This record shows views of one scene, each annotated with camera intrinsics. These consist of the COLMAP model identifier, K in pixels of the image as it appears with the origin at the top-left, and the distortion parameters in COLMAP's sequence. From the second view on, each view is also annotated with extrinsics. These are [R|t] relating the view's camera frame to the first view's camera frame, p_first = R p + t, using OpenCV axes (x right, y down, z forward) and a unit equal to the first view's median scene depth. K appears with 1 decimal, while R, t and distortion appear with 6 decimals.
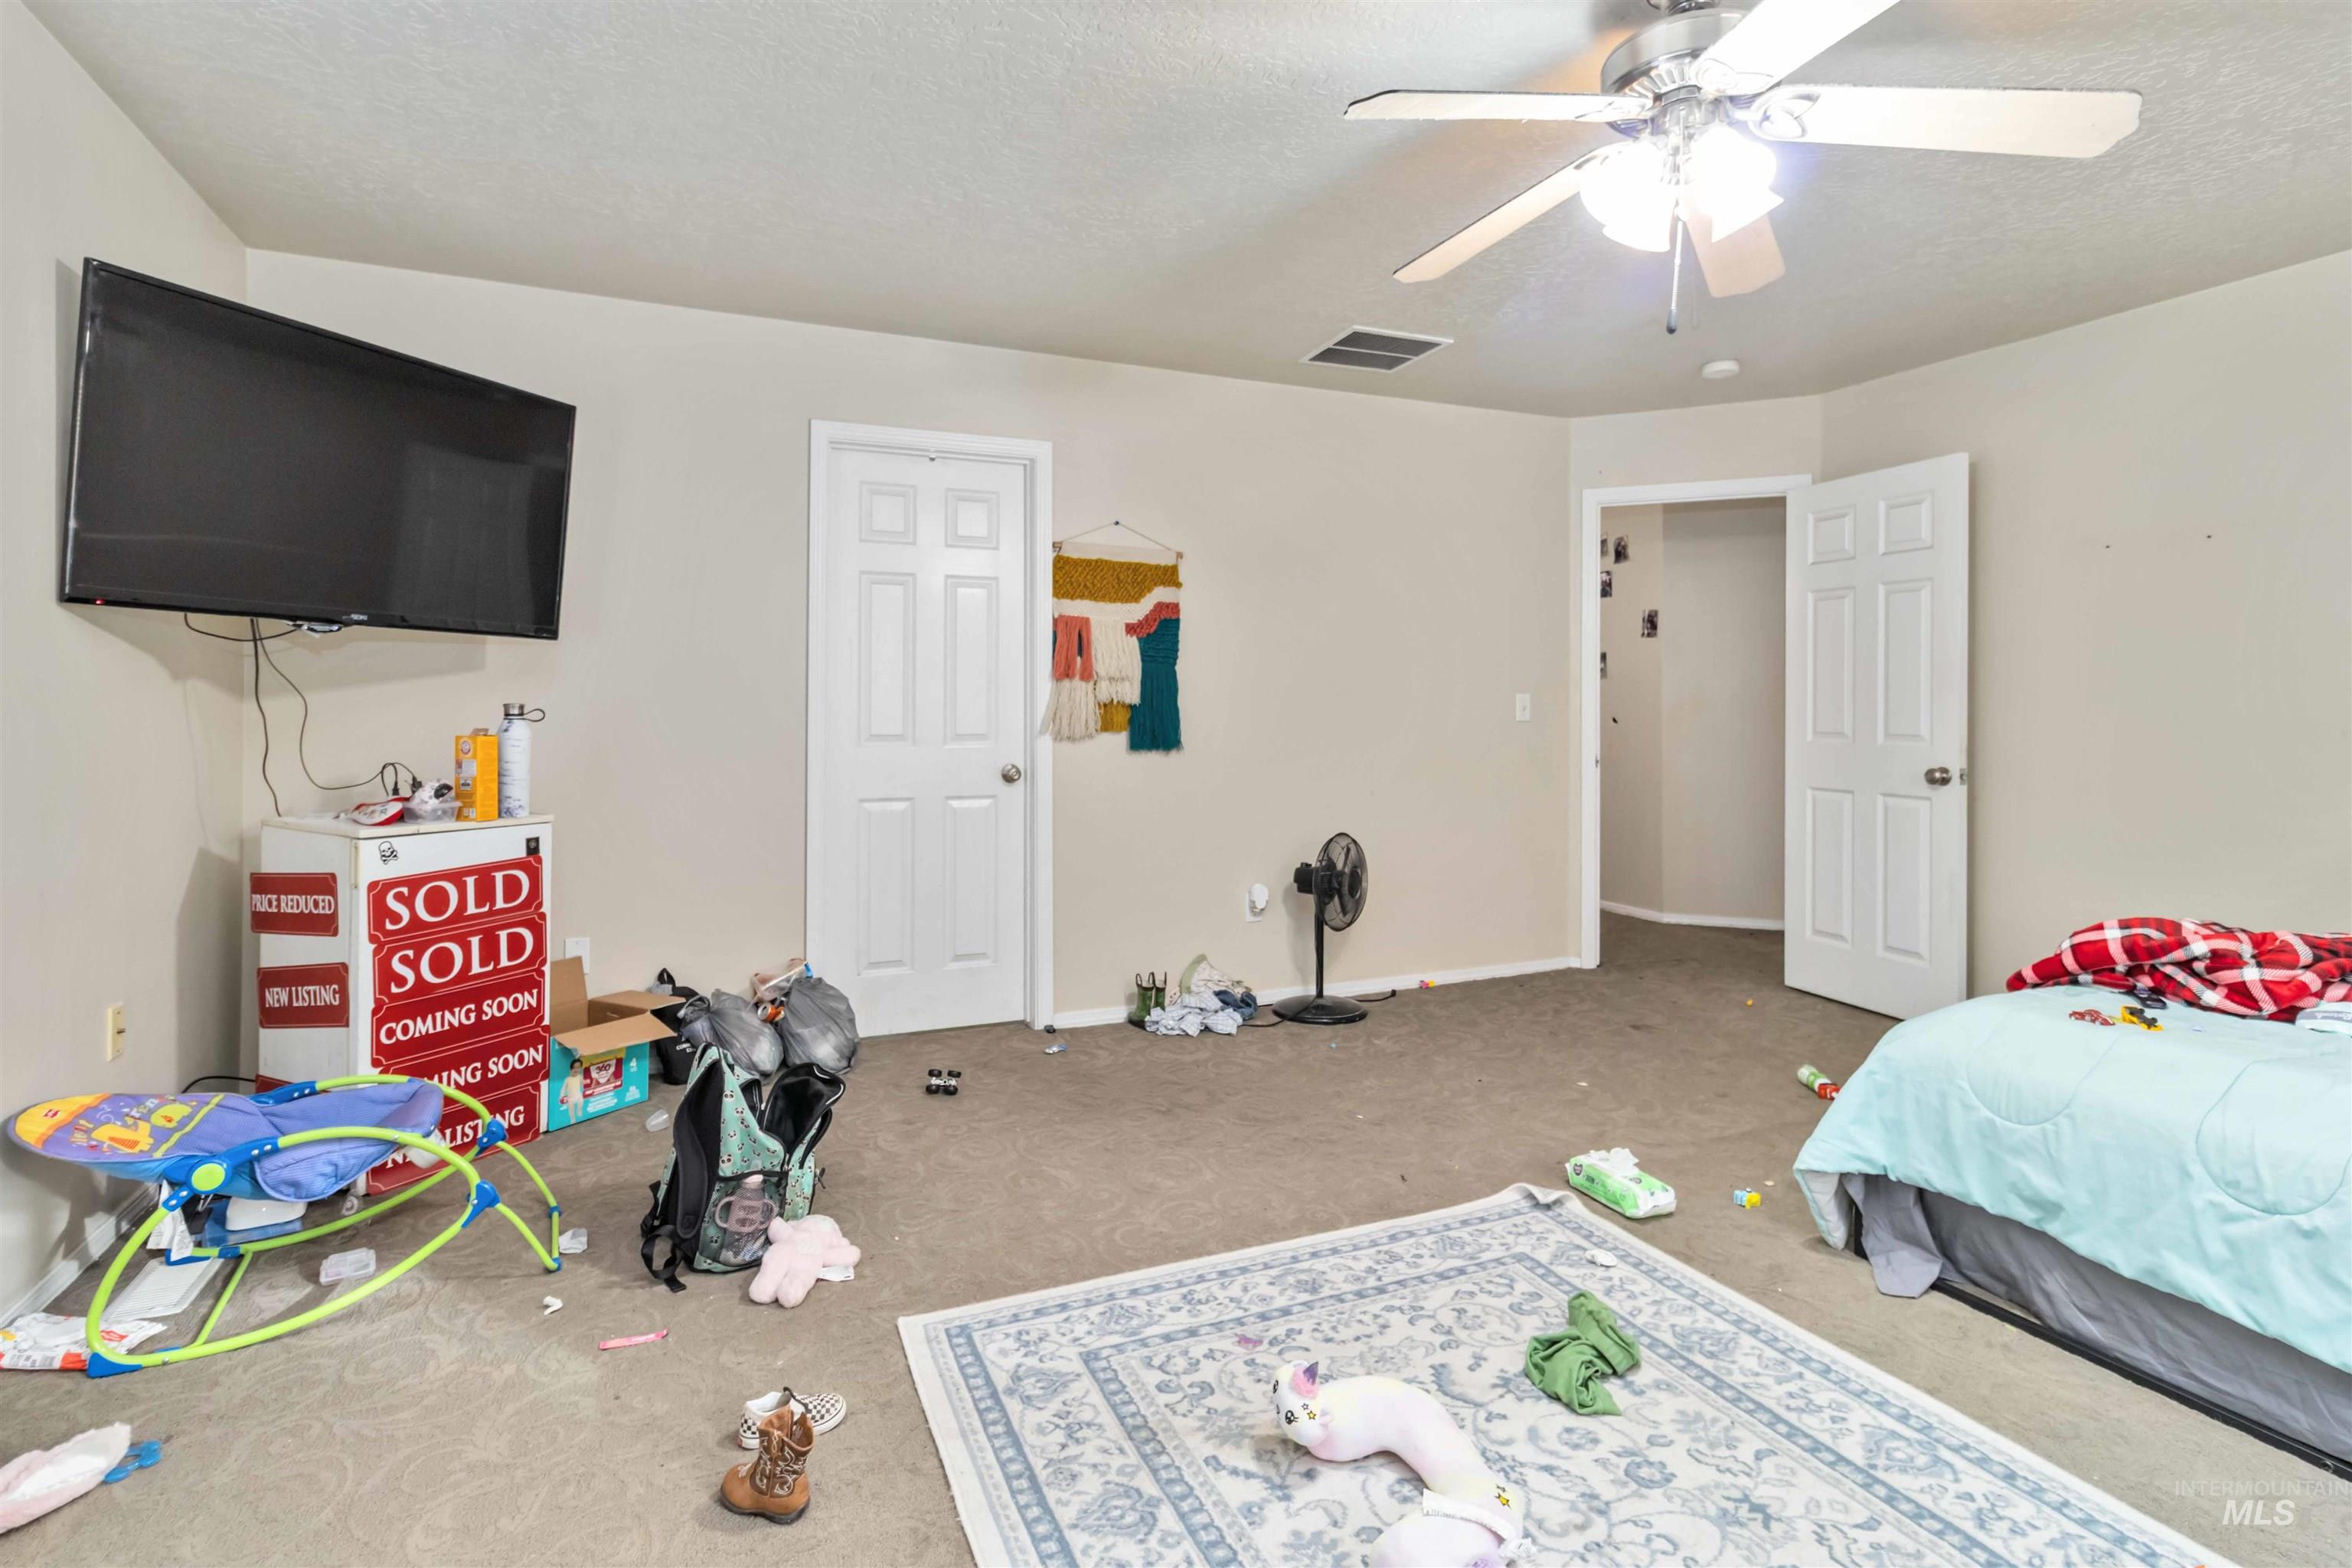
lens RADIAL K [[1149.5, 0, 1178.6], [0, 1149.5, 718.4], [0, 0, 1]] dist [0.000121, 0.000525]
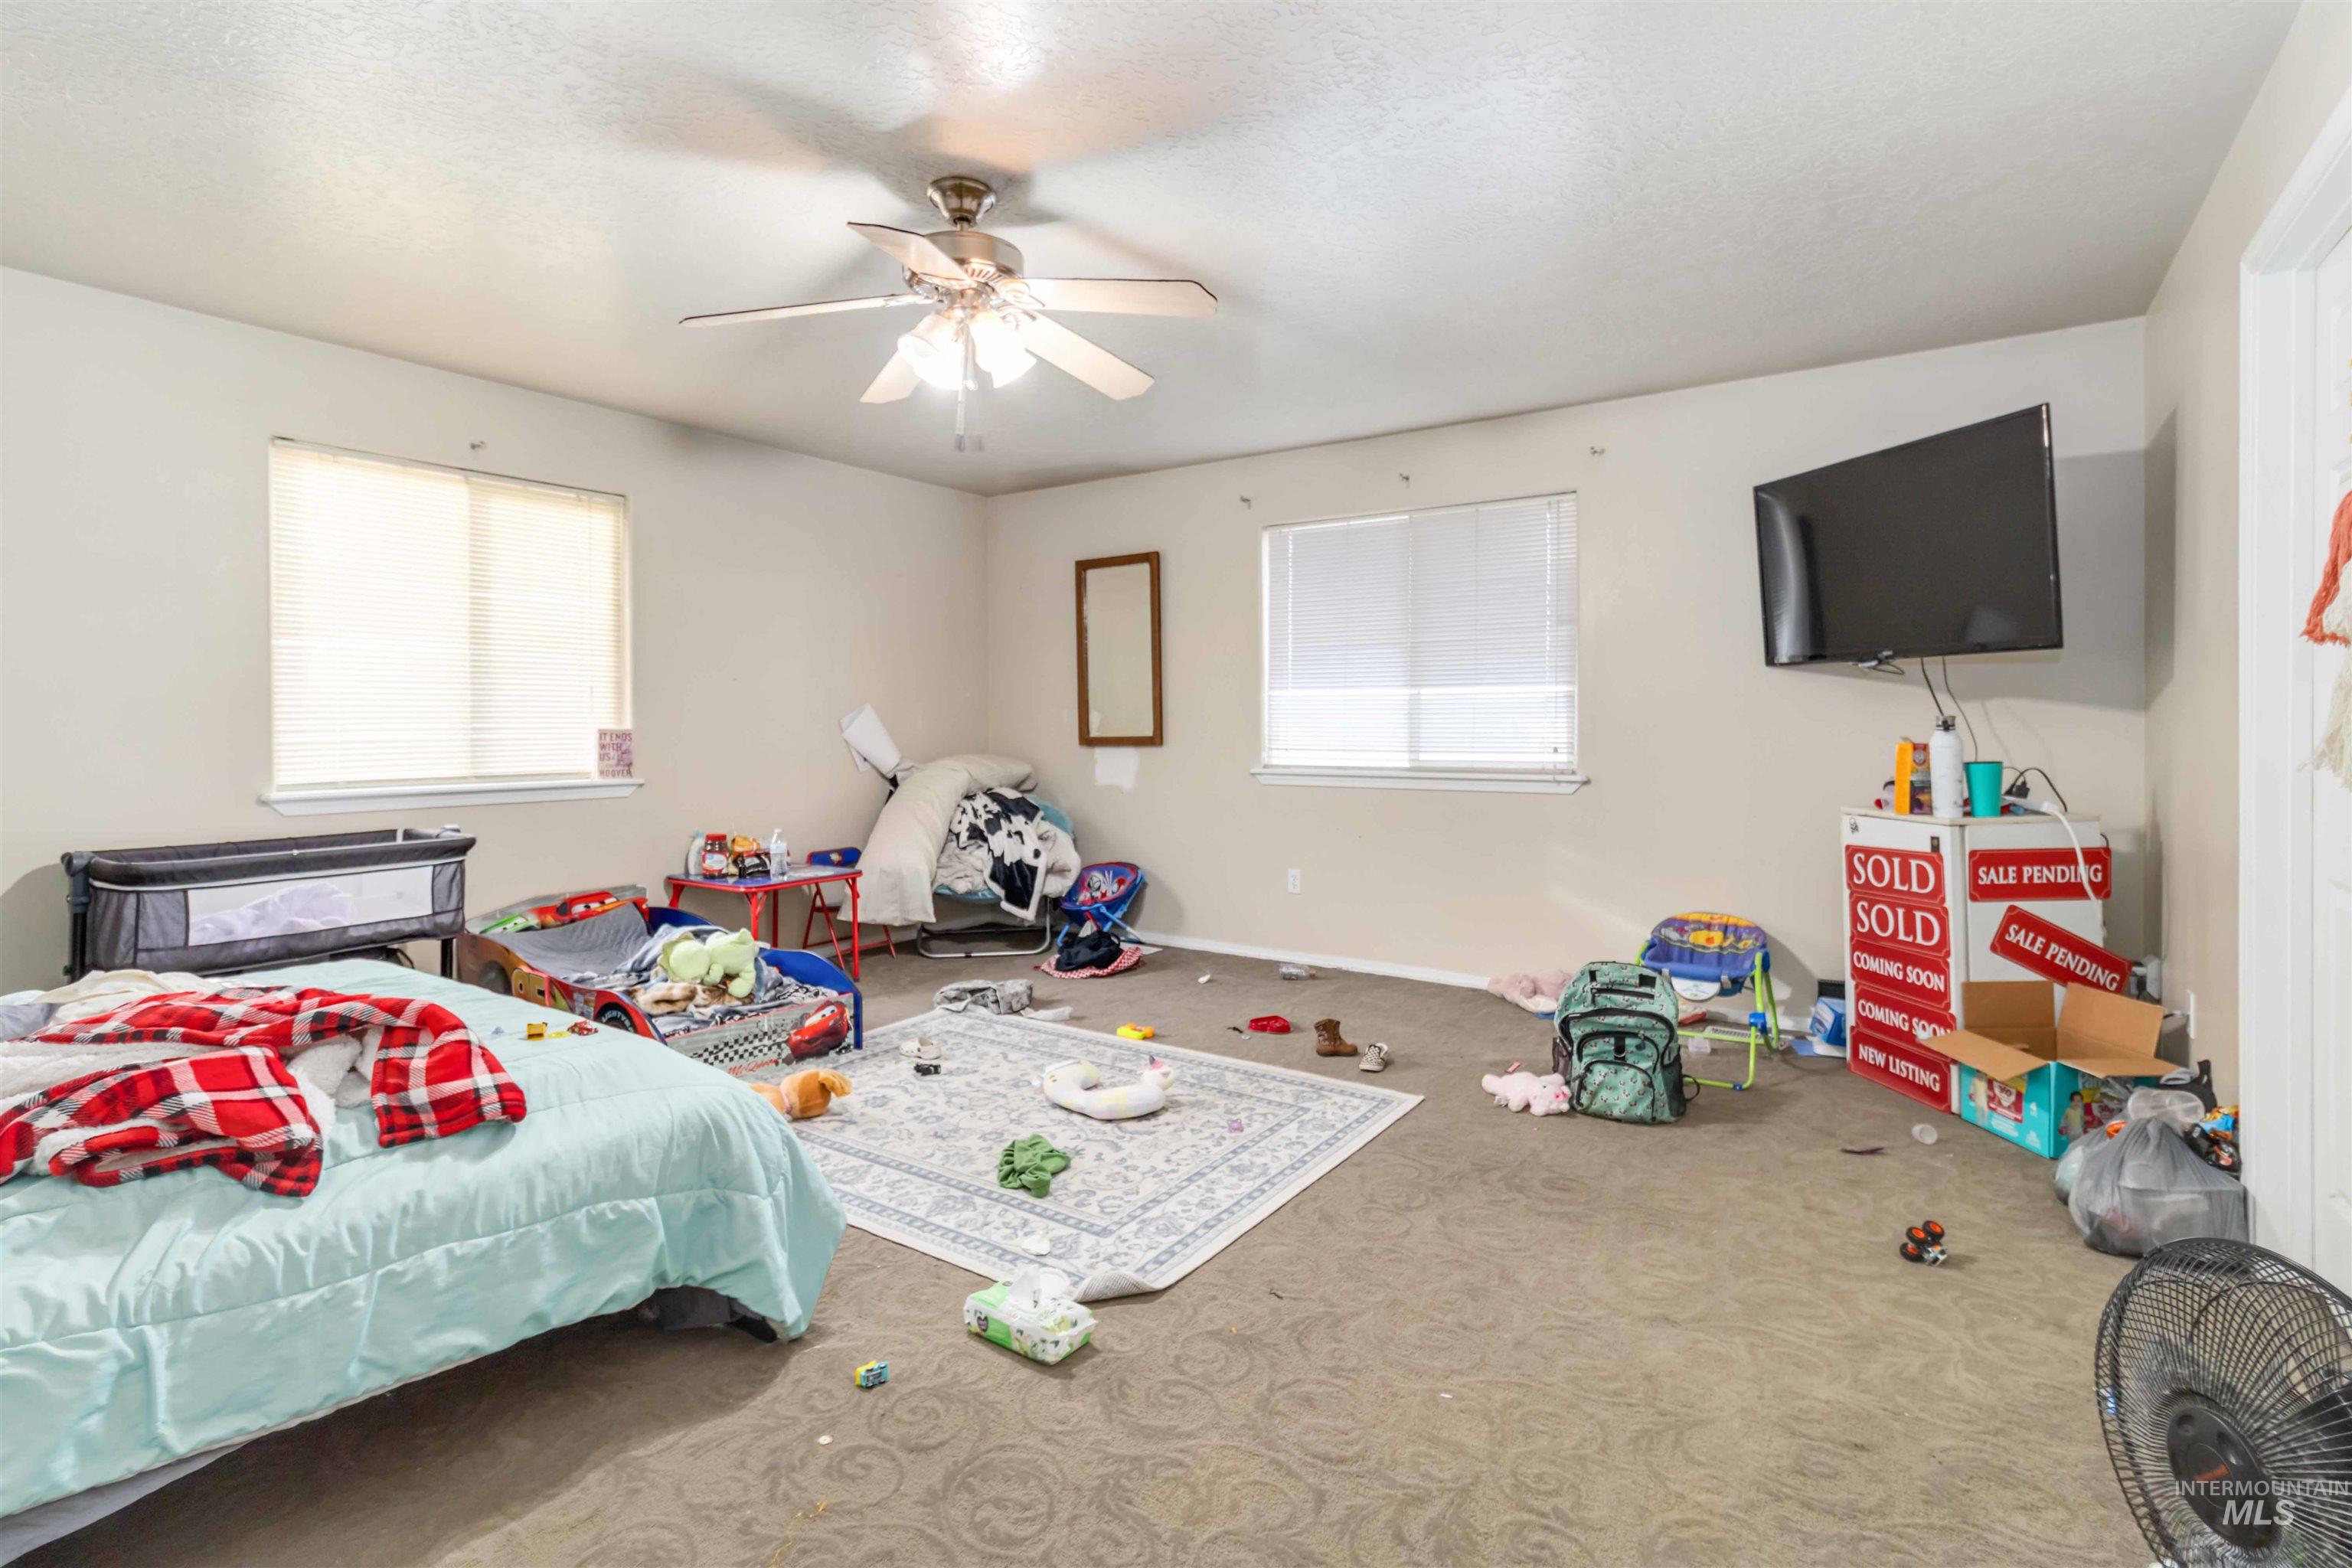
lens RADIAL K [[1149.5, 0, 1178.6], [0, 1149.5, 718.4], [0, 0, 1]] dist [0.000121, 0.000525]
pose [[-0.850138, -0.000684, -0.526559, 0.859354], [-0.002153, 0.999995, 0.002178, -0.015028], [0.526555, 0.002985, -0.850136, 2.079497]]
